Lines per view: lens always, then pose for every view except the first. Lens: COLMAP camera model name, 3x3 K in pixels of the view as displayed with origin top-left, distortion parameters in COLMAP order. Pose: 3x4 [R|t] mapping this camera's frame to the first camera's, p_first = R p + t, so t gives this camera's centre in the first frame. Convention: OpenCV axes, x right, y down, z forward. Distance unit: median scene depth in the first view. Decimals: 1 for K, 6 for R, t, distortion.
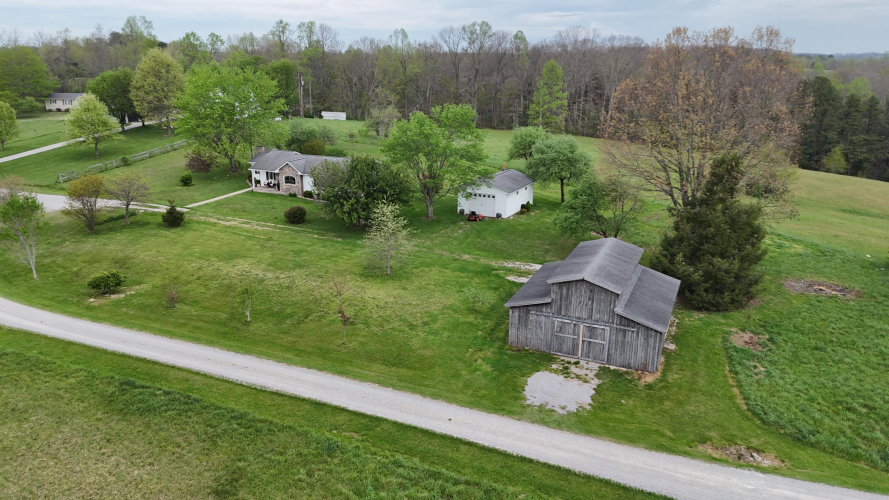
lens RADIAL K [[648.1, 0, 443.9], [0, 648.1, 252.7], [0, 0, 1]] dist [0.096824, -0.006964]
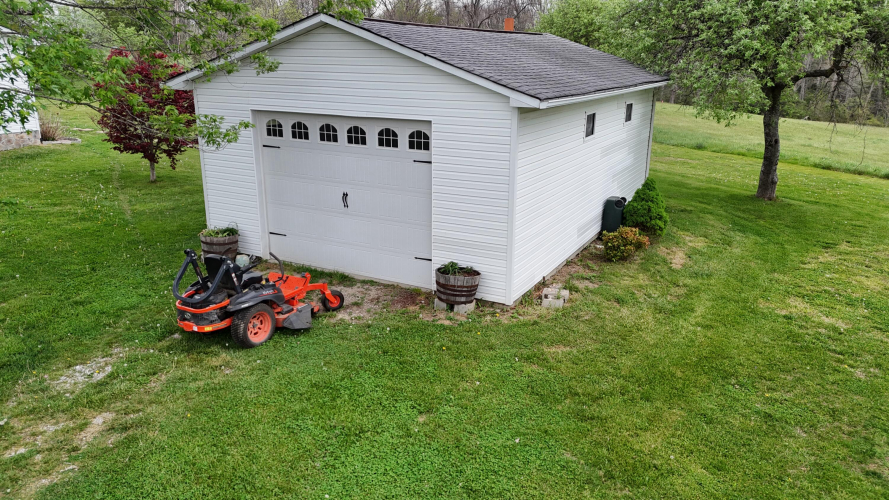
lens RADIAL K [[648.1, 0, 443.6], [0, 648.1, 249.7], [0, 0, 1]] dist [0.096824, -0.006964]
pose [[0.999936, 0.005468, -0.009916, 0.146742], [-0.005599, 0.999897, -0.013194, -0.109578], [0.009842, 0.013248, 0.999864, 1.537295]]
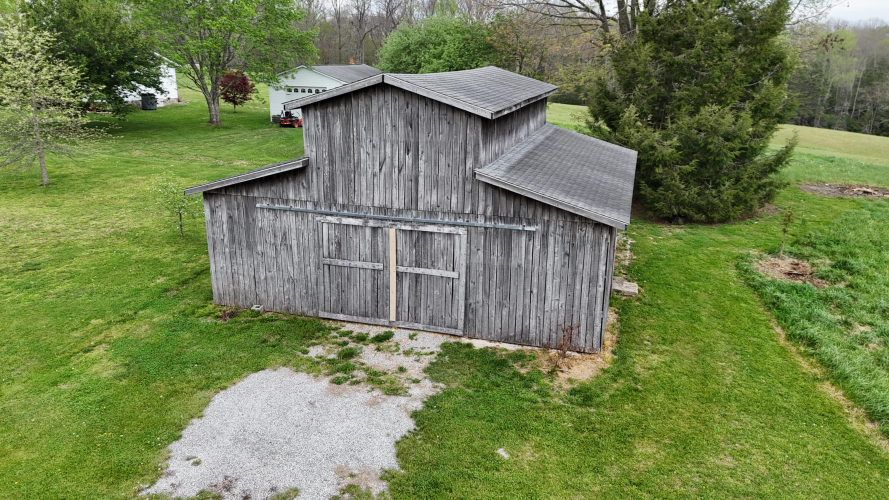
lens RADIAL K [[648.1, 0, 441.8], [0, 648.1, 249.7], [0, 0, 1]] dist [0.096824, -0.006964]
pose [[0.992868, -0.032391, 0.114731, 0.197715], [0.032808, 0.999460, -0.001746, 0.123602], [-0.114613, 0.005498, 0.993395, 0.650810]]
